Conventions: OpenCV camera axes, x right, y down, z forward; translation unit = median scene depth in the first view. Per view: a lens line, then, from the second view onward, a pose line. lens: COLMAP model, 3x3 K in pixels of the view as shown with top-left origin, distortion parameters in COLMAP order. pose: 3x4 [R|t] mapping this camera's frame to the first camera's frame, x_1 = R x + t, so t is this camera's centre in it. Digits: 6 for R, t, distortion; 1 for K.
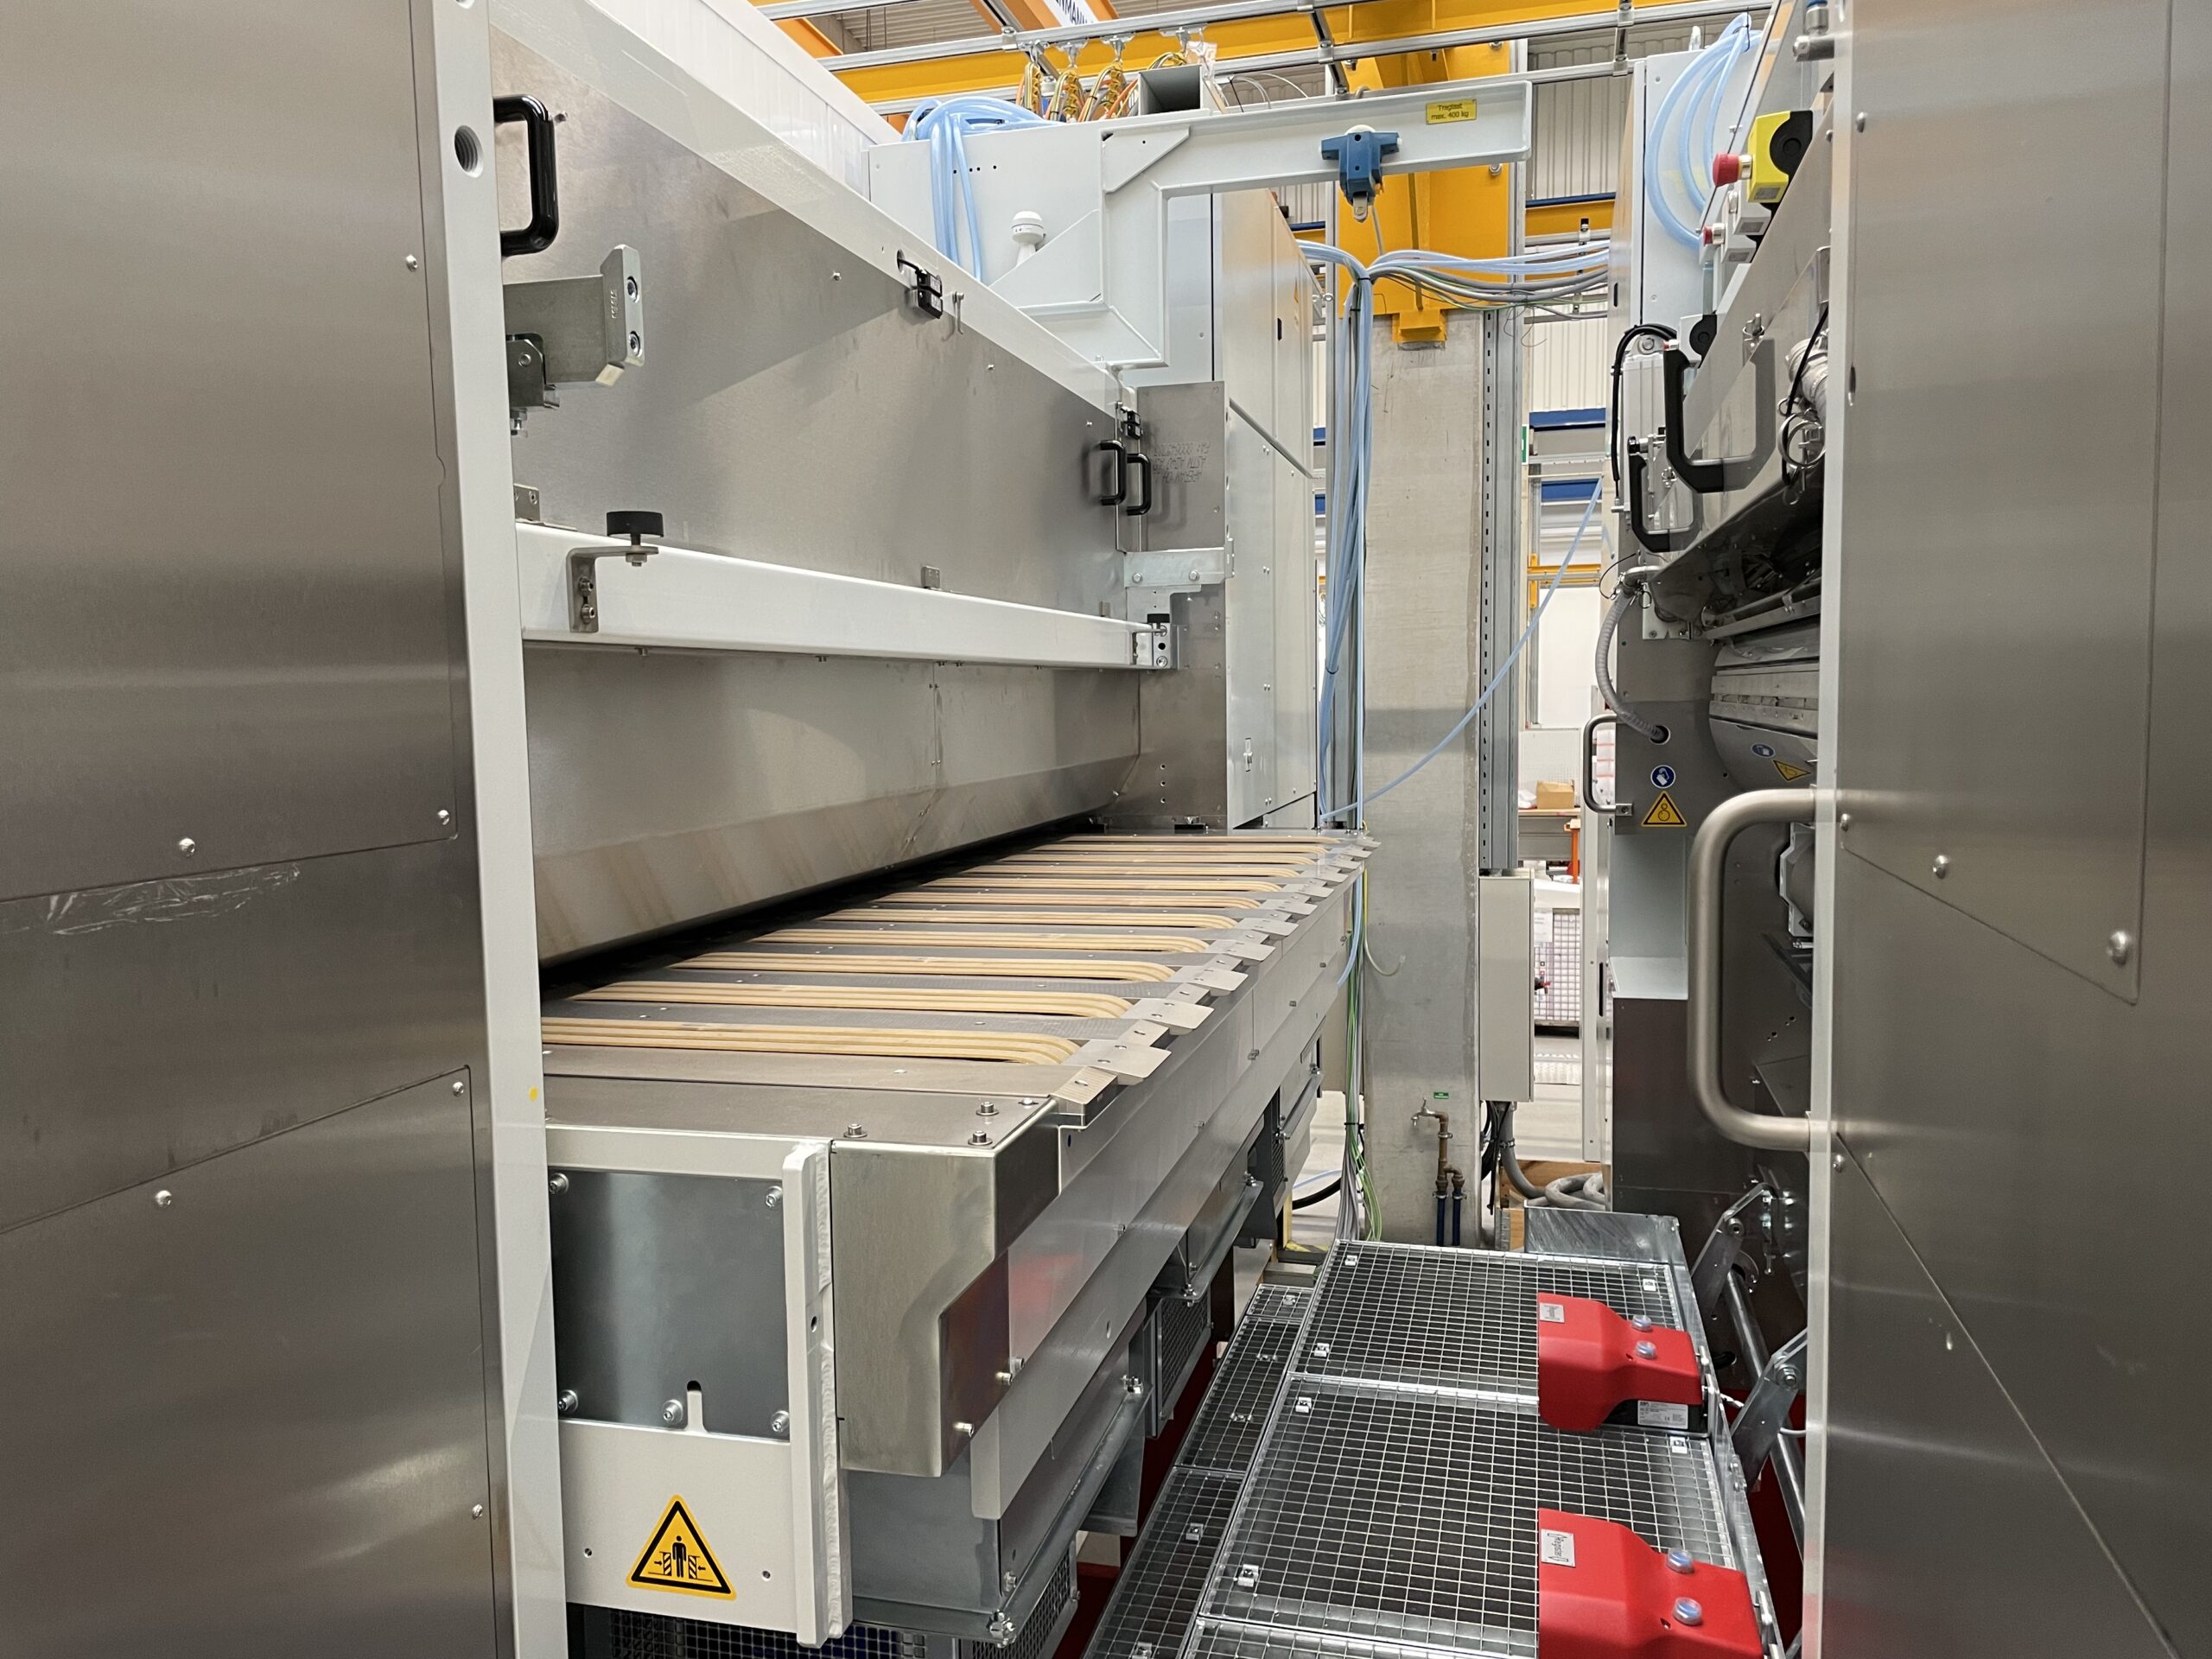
lens RADIAL K [[1696.5, 0, 1084.8], [0, 1696.5, 839.3], [0, 0, 1]] dist [0.071027, -0.060571]
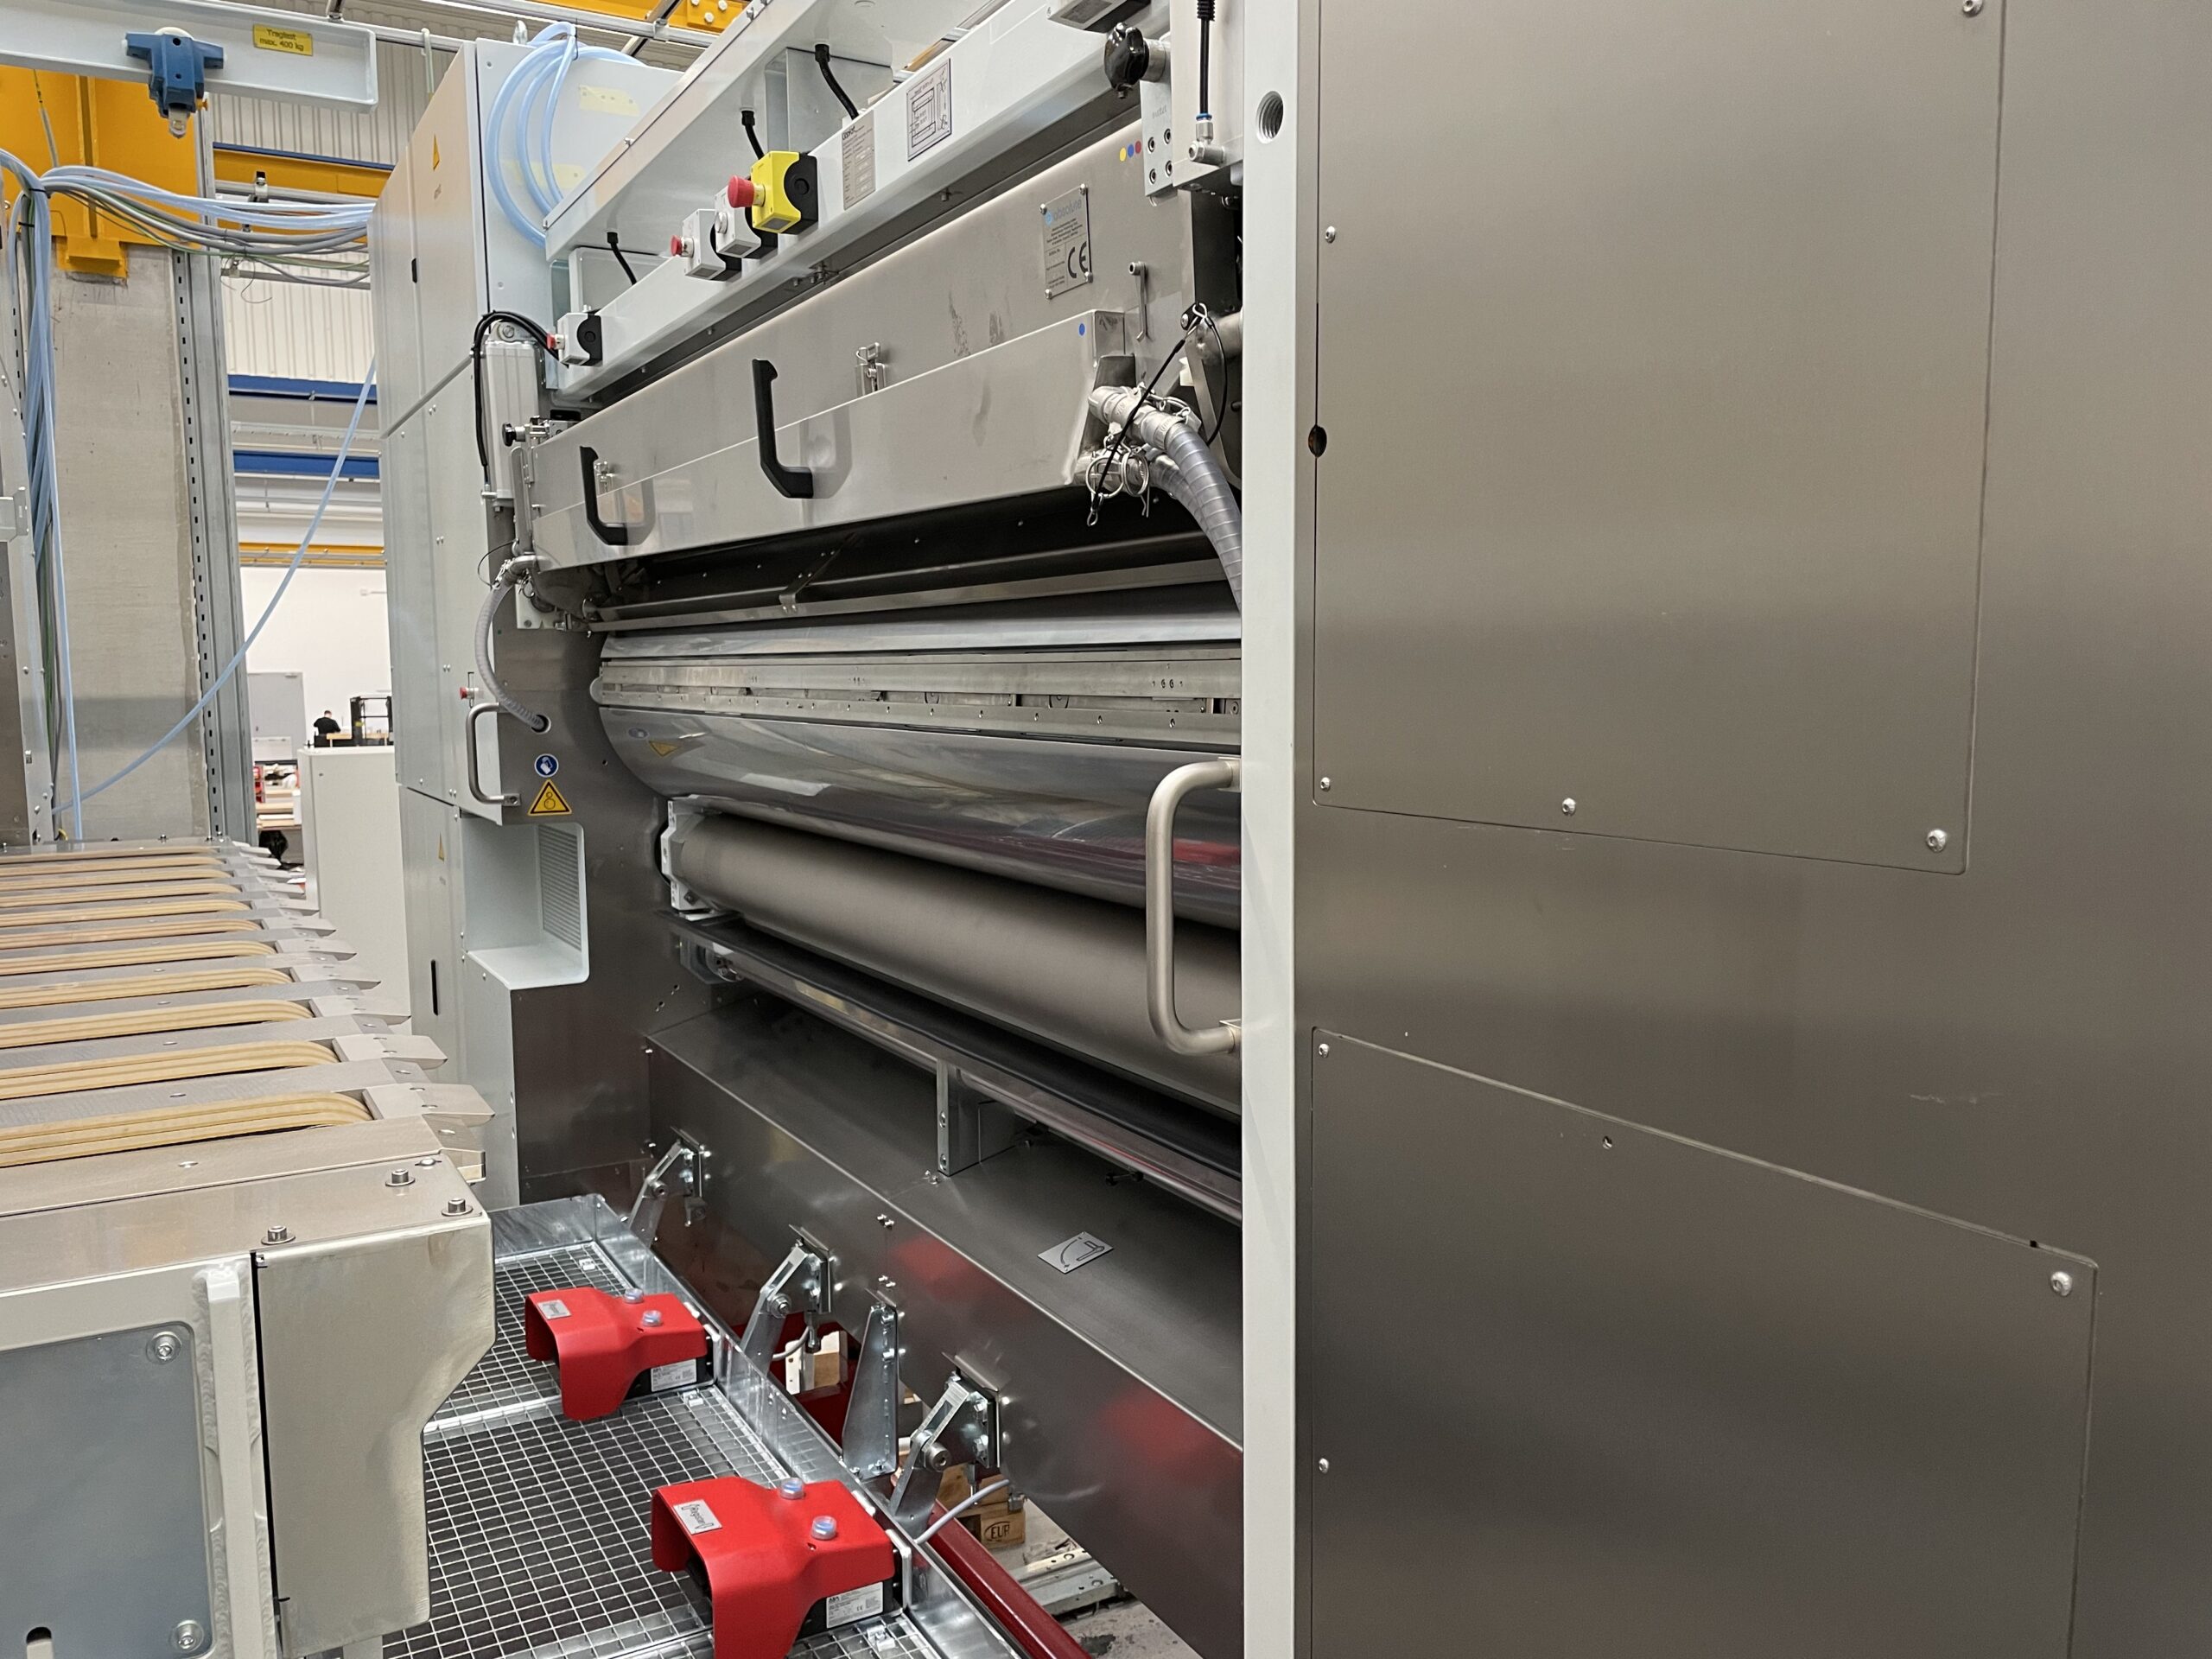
lens RADIAL K [[1696.5, 0, 1088.6], [0, 1696.5, 837.5], [0, 0, 1]] dist [0.071027, -0.060571]
pose [[0.714744, -0.063119, 0.696532, -0.140672], [0.059415, 0.997799, 0.029451, -0.004706], [-0.696858, 0.020335, 0.716921, 0.055026]]
